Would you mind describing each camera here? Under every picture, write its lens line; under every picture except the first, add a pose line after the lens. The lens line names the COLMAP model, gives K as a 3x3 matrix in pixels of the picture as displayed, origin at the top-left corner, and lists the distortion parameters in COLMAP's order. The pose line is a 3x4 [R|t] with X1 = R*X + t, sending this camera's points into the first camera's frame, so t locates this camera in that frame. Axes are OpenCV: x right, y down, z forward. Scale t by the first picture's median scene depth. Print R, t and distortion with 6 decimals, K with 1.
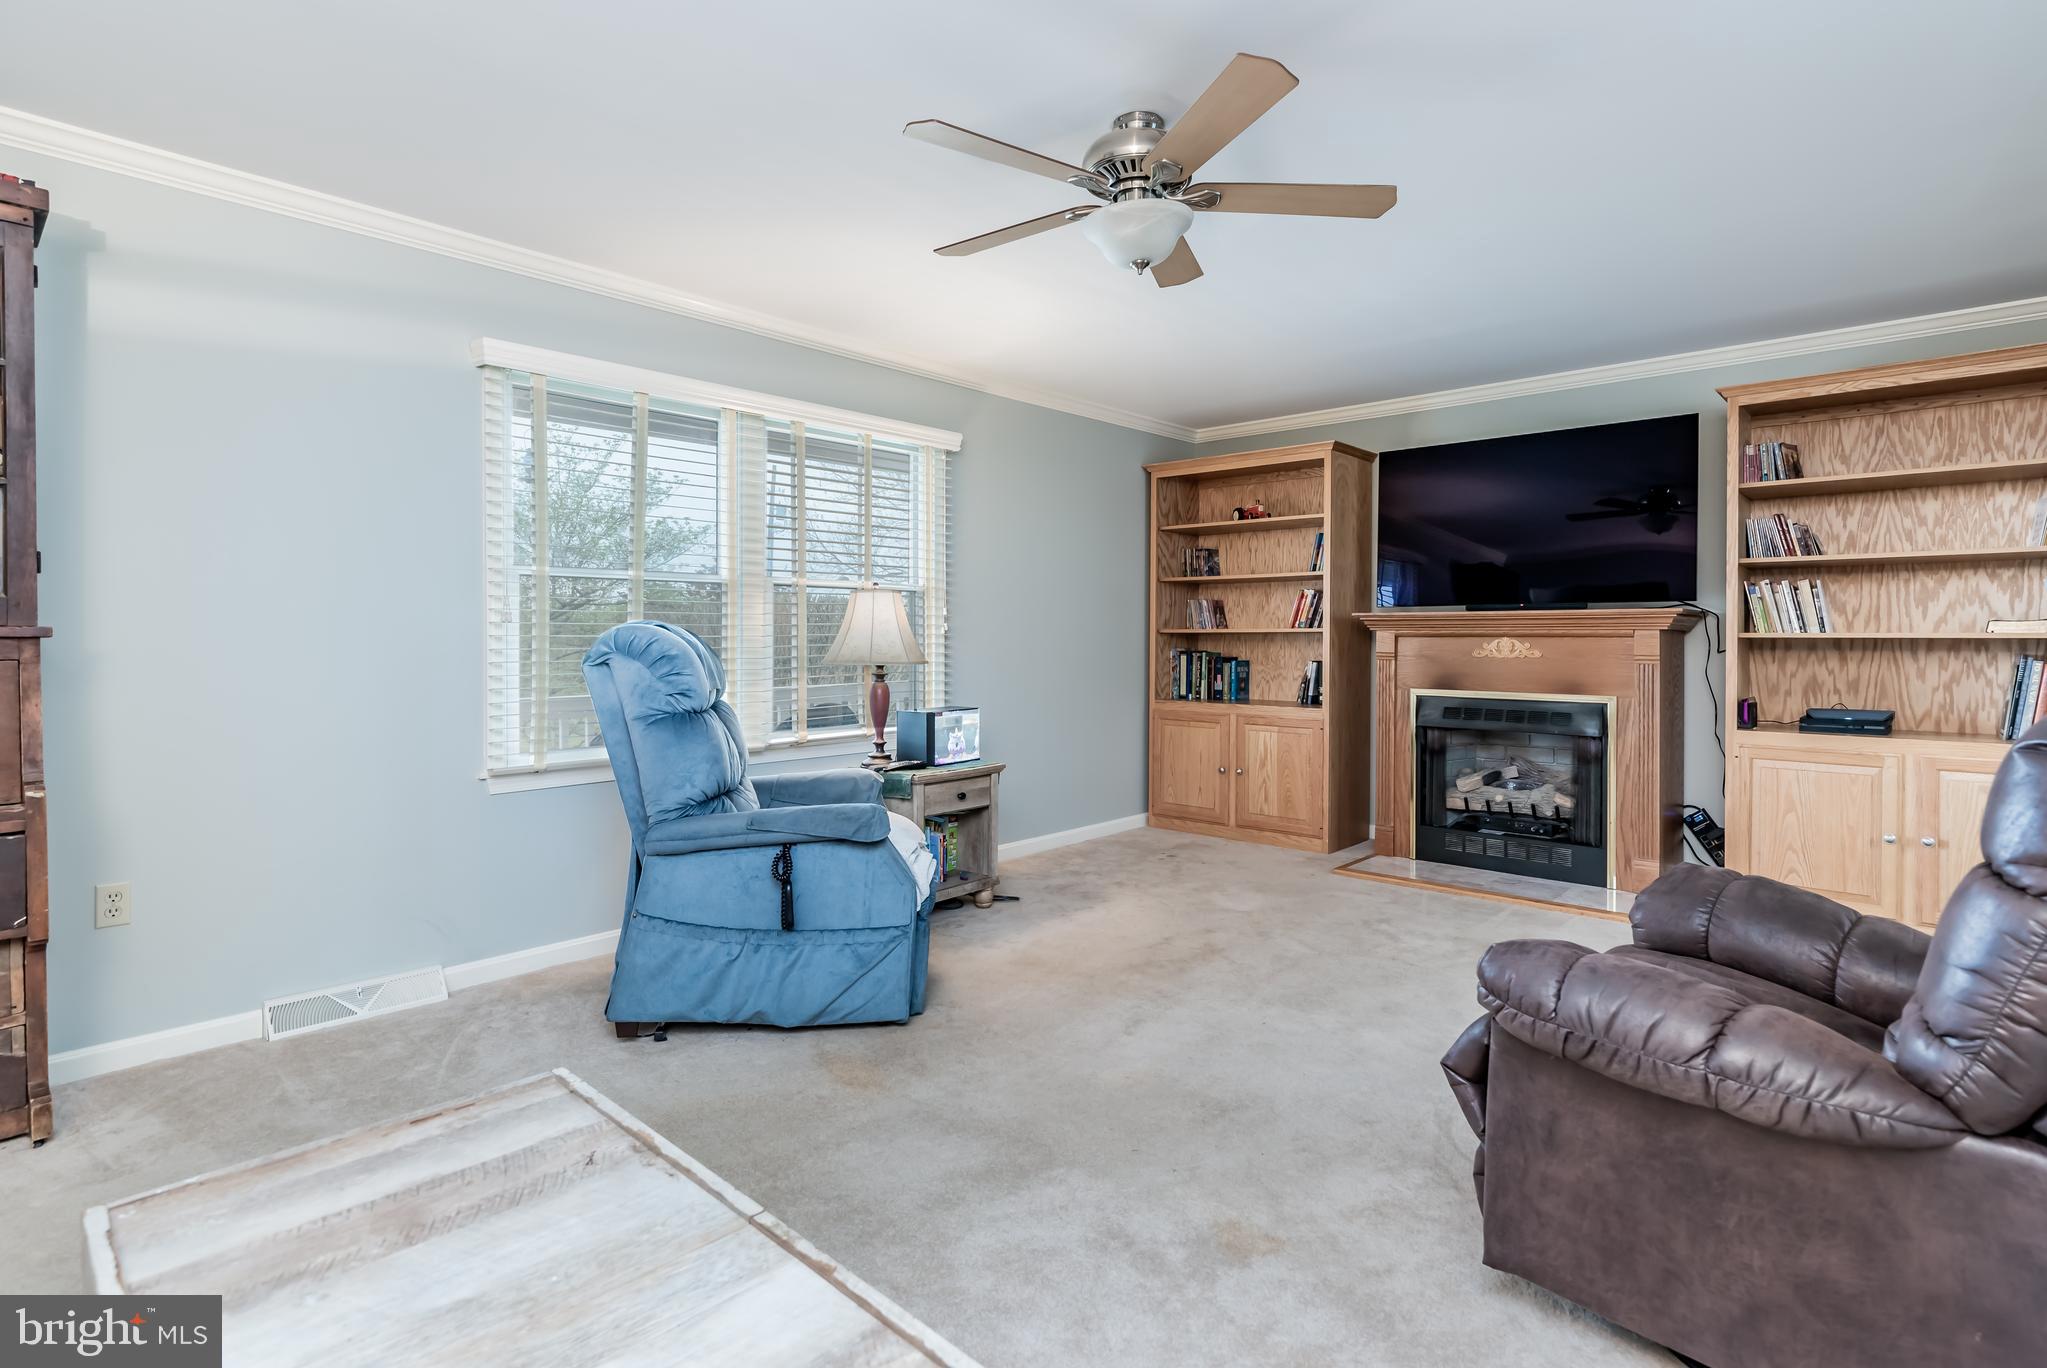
lens RADIAL K [[1010.9, 0, 1063.4], [0, 1010.9, 641.6], [0, 0, 1]] dist [-0.002010, 0.000374]
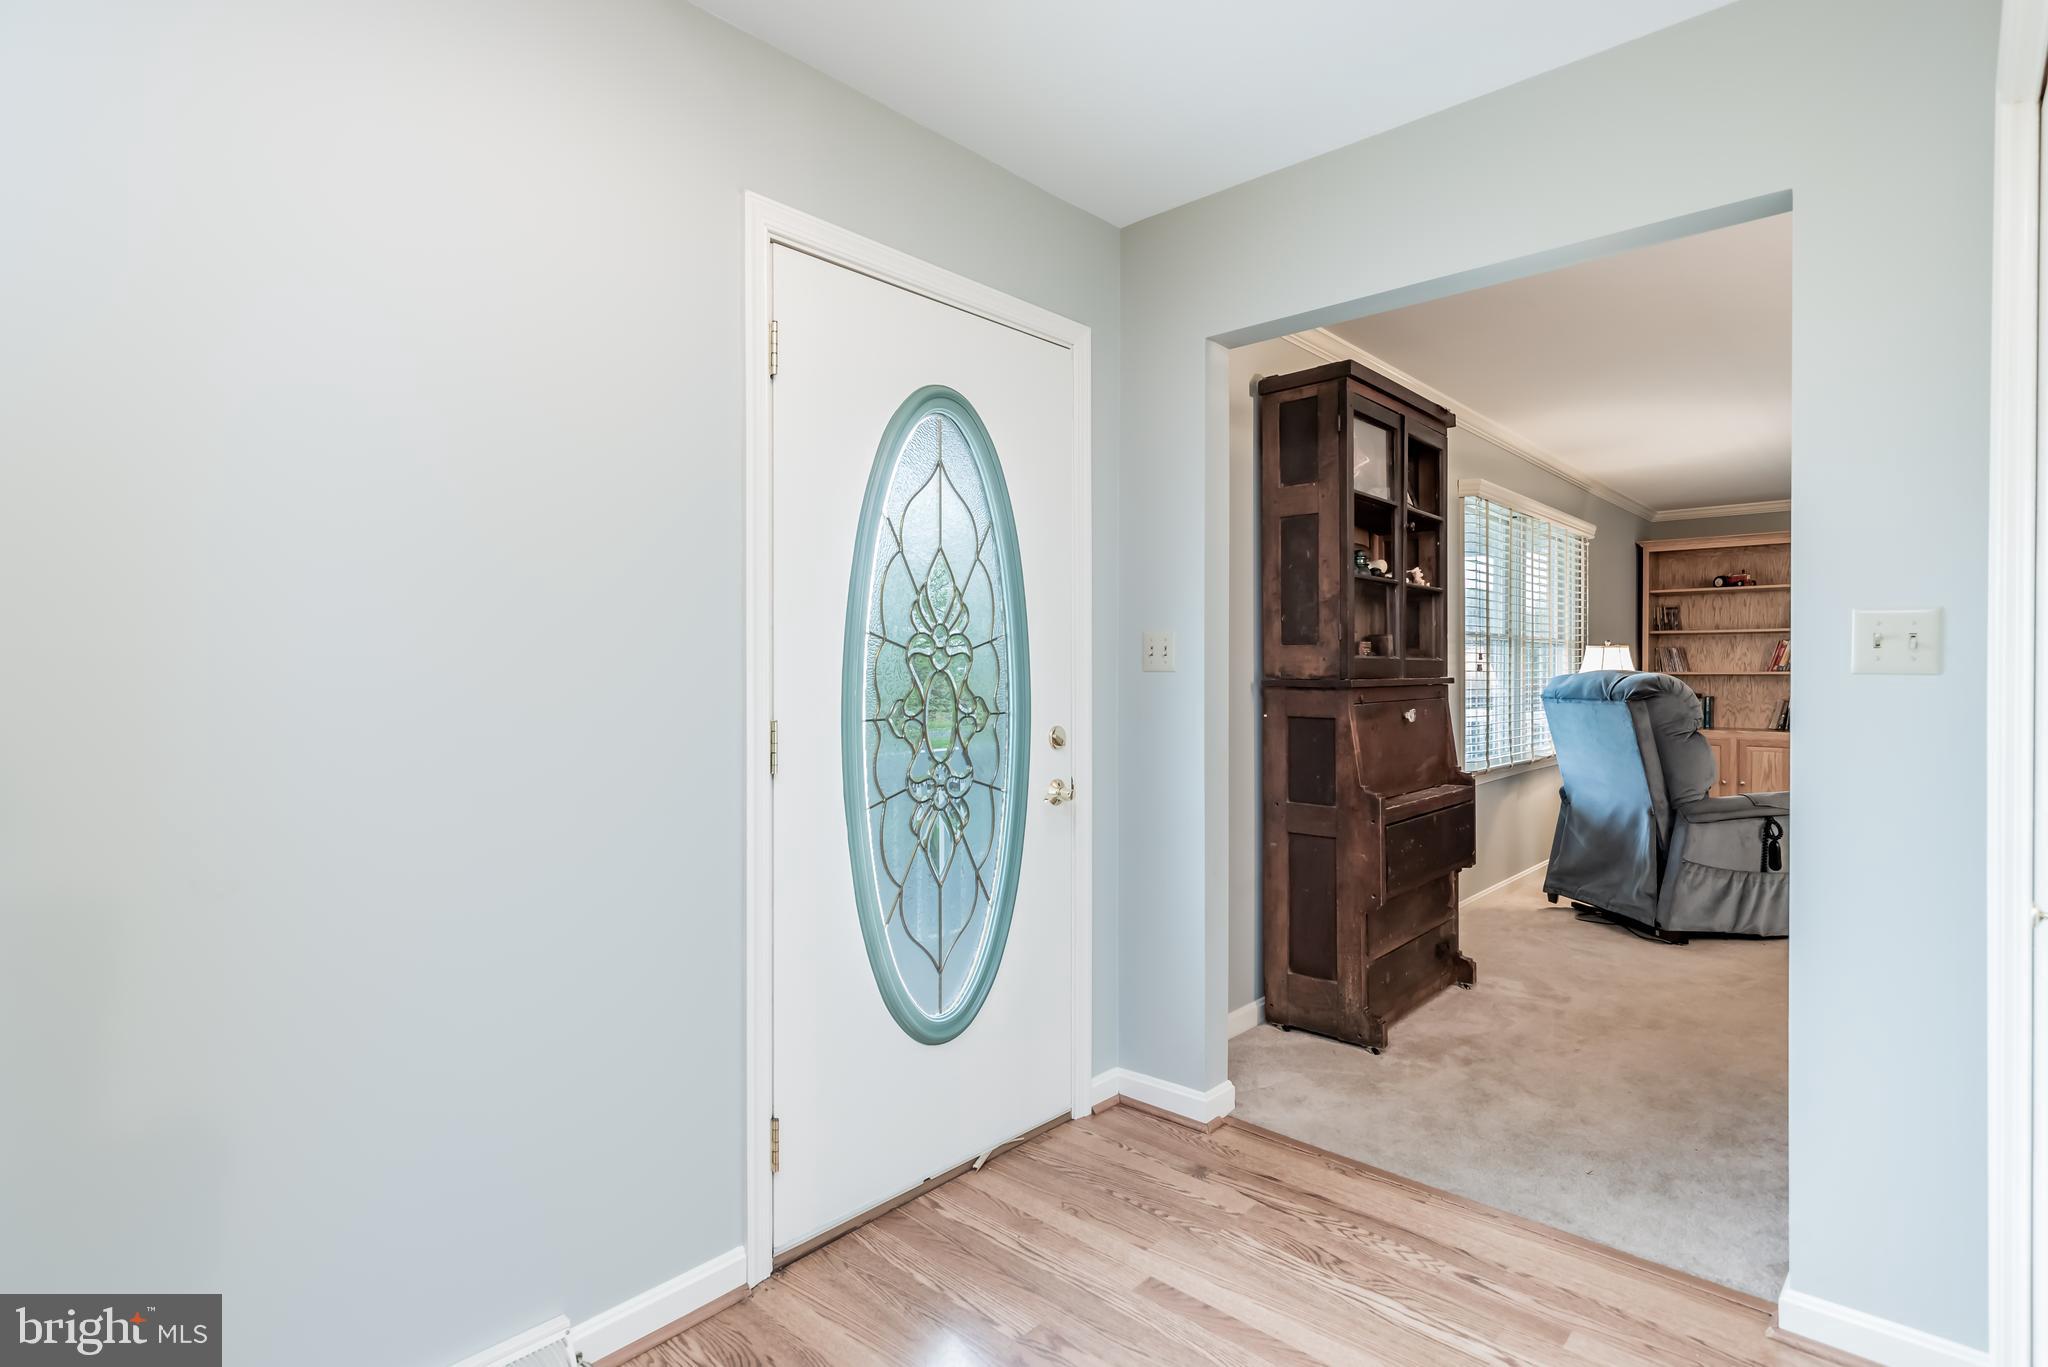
lens RADIAL K [[1011.4, 0, 1025.1], [0, 1011.4, 672.3], [0, 0, 1]] dist [-0.002010, 0.000374]
pose [[0.999972, 0.001607, 0.007293, -0.844753], [-0.001597, 0.999998, -0.001466, -0.009704], [-0.007296, 0.001455, 0.999972, -0.314638]]
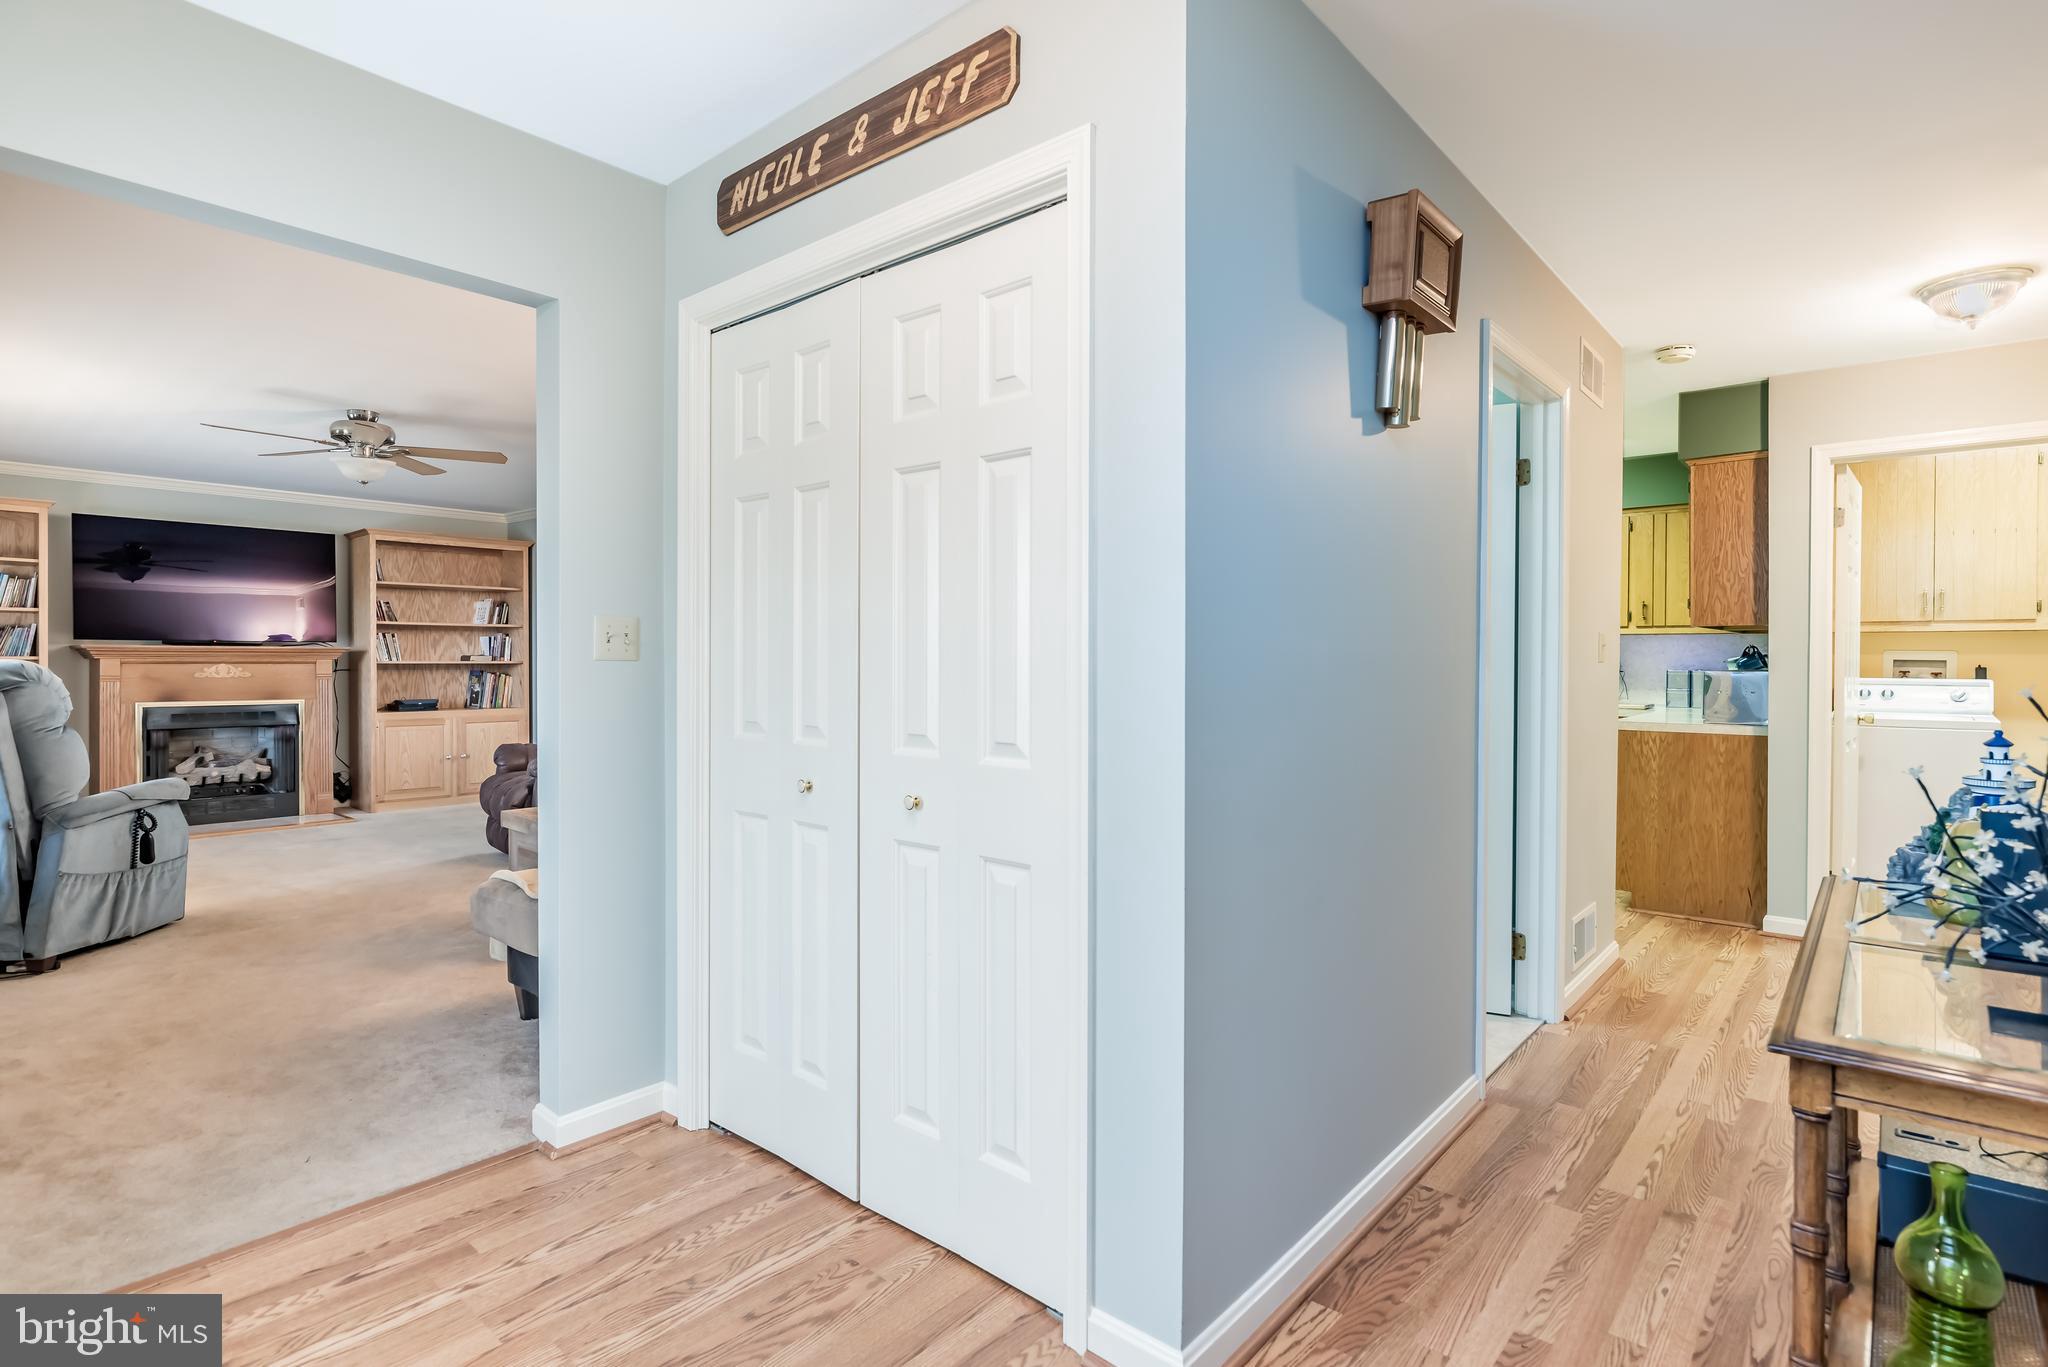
lens RADIAL K [[1011.4, 0, 1077.6], [0, 1011.4, 661.9], [0, 0, 1]] dist [-0.002010, 0.000374]
pose [[-0.052995, -0.005630, 0.998579, -1.081135], [0.002572, 0.999980, 0.005774, -0.012117], [-0.998591, 0.002874, -0.052979, -0.171177]]
